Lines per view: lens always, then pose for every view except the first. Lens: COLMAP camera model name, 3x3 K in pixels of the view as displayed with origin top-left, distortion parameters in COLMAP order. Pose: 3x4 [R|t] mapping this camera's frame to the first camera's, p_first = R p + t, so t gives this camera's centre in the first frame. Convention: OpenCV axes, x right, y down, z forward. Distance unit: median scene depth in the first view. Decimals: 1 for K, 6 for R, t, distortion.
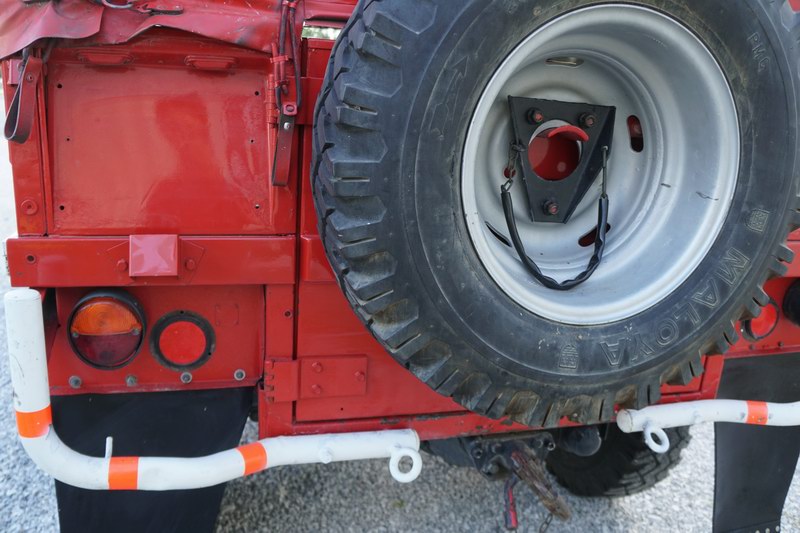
lens RADIAL K [[657.5, 0, 400.0], [0, 657.5, 266.5], [0, 0, 1]] dist [-0.161416, 0.137093]
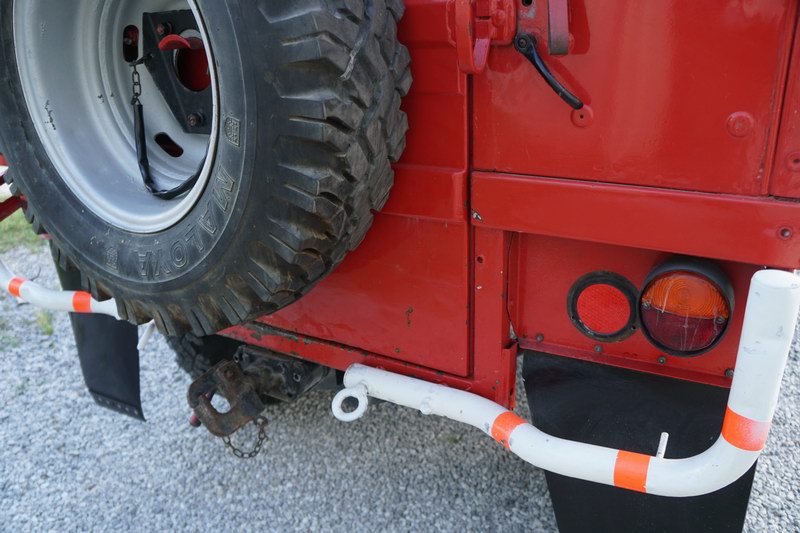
lens RADIAL K [[657.5, 0, 400.0], [0, 657.5, 266.5], [0, 0, 1]] dist [-0.161416, 0.137093]
pose [[0.674131, 0.171765, -0.718362, 1.289591], [-0.097418, 0.984765, 0.144044, -0.044086], [0.732159, -0.027123, 0.680593, 0.595834]]
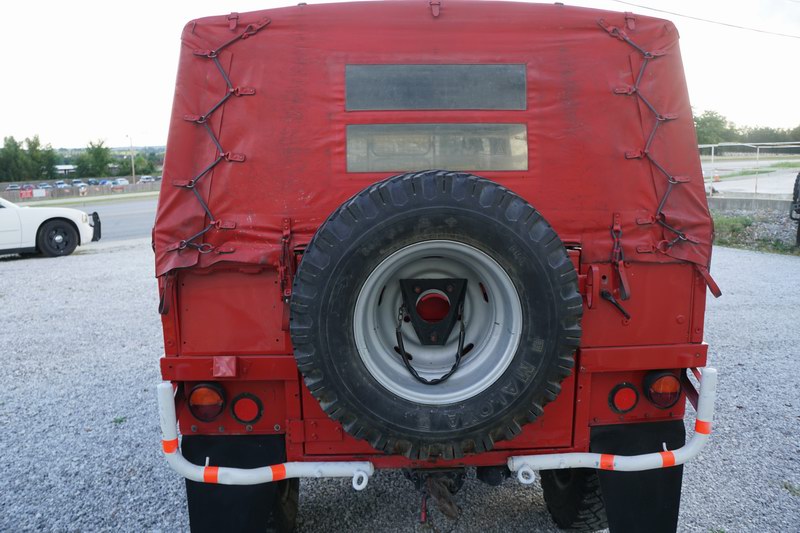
lens RADIAL K [[636.6, 0, 400.0], [0, 636.6, 266.5], [0, 0, 1]] dist [-0.169916, 0.107377]
pose [[0.968962, -0.039611, -0.244016, 0.622227], [0.014111, 0.994332, -0.105376, -0.109787], [0.246807, 0.098662, 0.964029, -0.772151]]
